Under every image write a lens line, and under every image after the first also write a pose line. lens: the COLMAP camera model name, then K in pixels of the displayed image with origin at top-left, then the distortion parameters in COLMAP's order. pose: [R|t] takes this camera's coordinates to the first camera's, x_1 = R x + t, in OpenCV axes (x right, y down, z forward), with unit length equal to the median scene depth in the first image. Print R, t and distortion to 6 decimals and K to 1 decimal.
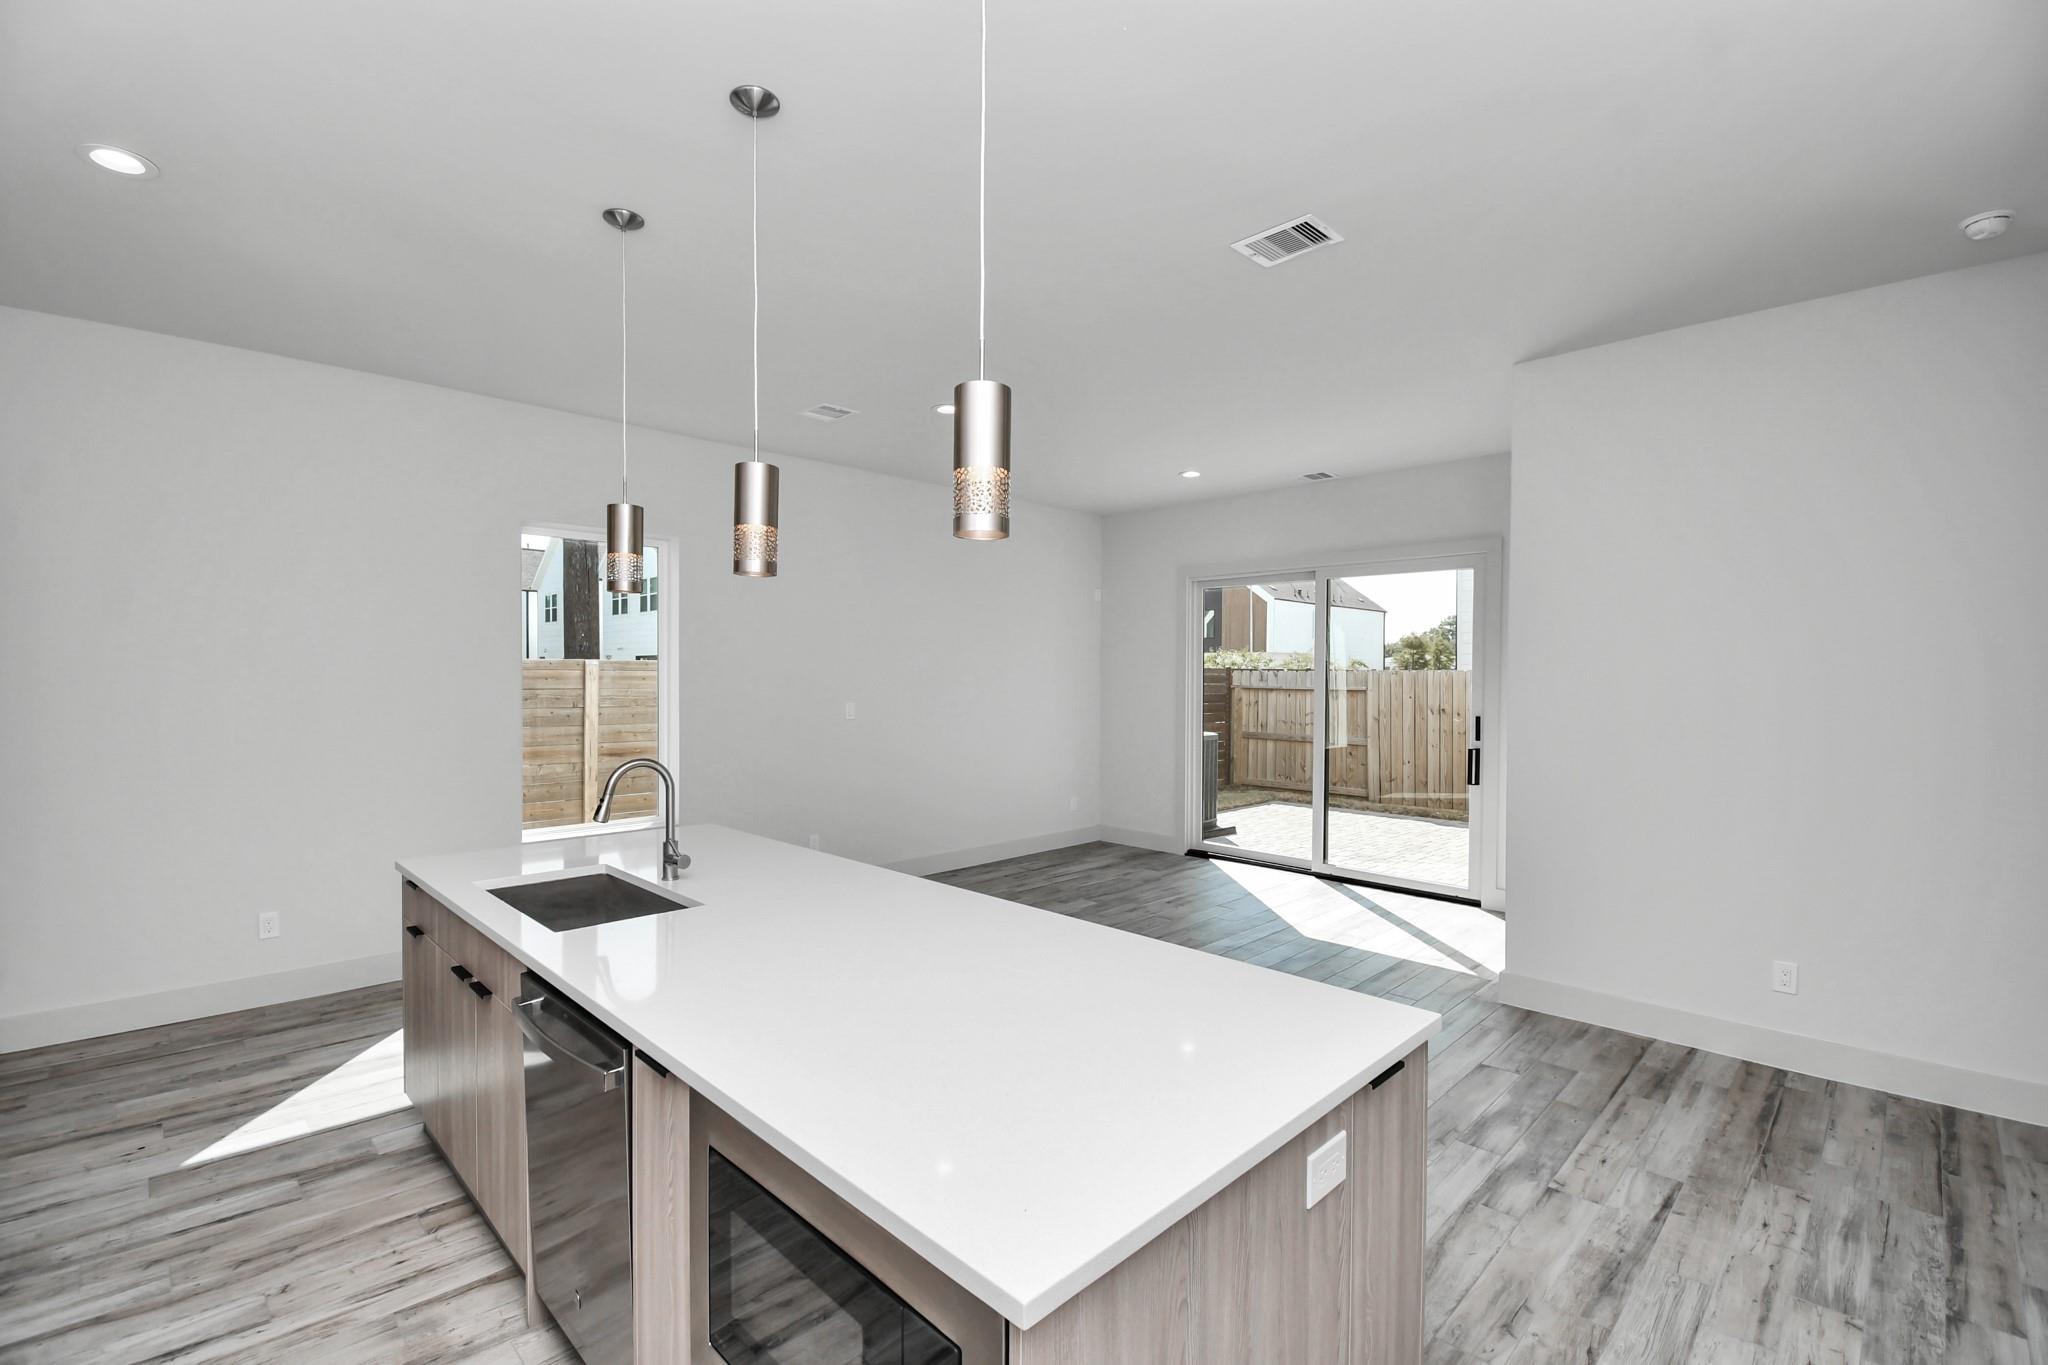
lens RADIAL K [[916.1, 0, 1022.7], [0, 916.1, 670.8], [0, 0, 1]] dist [-0.002236, -0.000577]
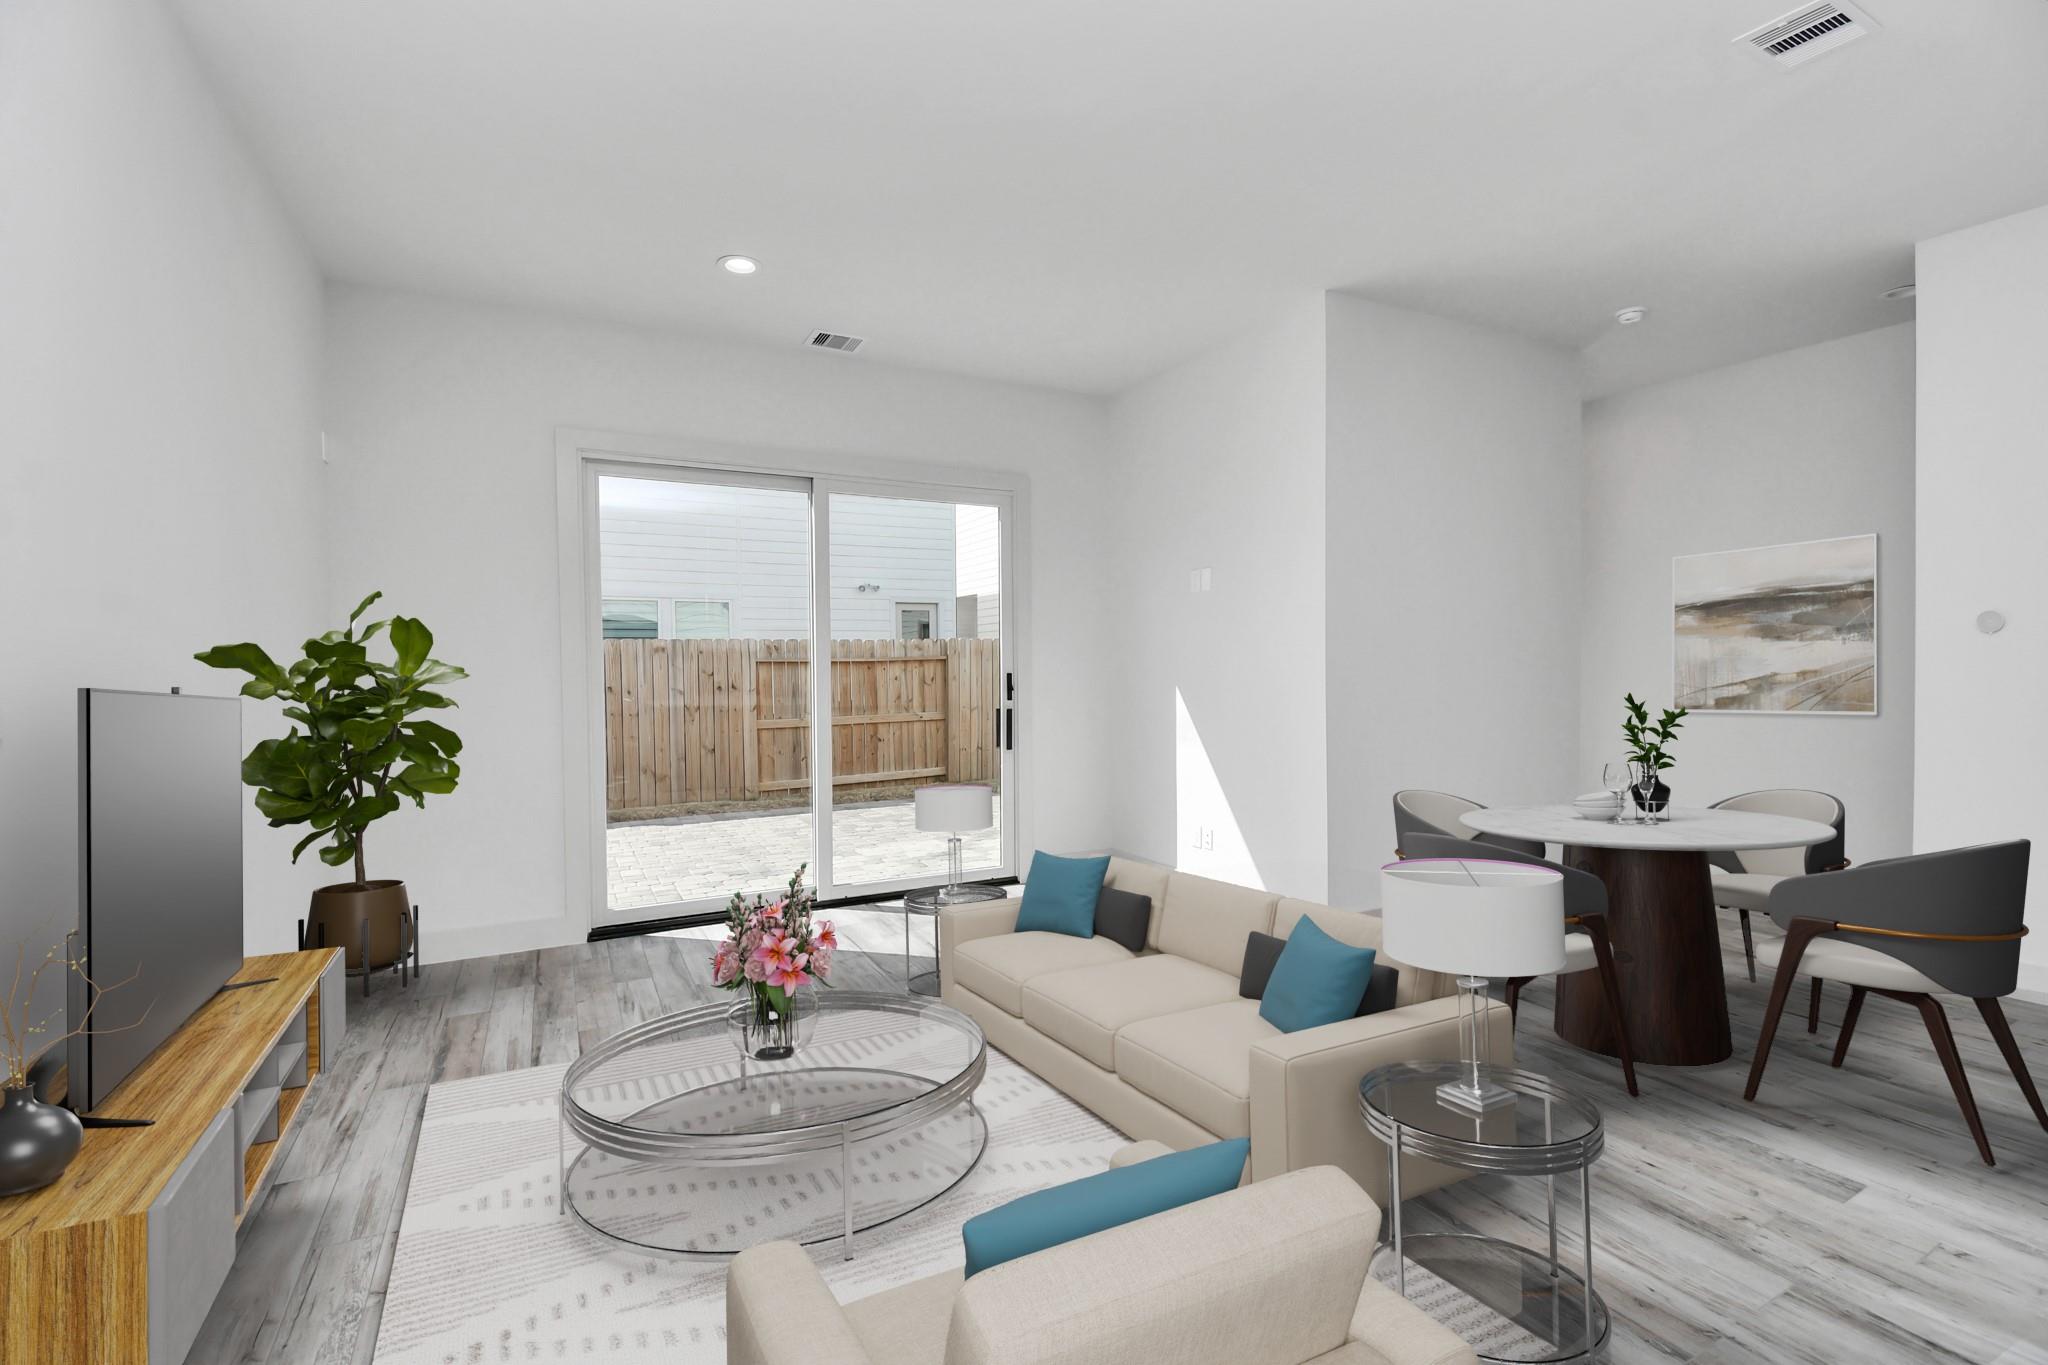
lens RADIAL K [[916.1, 0, 1022.7], [0, 916.1, 670.8], [0, 0, 1]] dist [-0.002236, -0.000577]
pose [[0.296290, -0.005910, 0.955080, -0.346528], [0.006101, 0.999972, 0.004295, 0.044126], [-0.955079, 0.004554, 0.296318, 0.723793]]
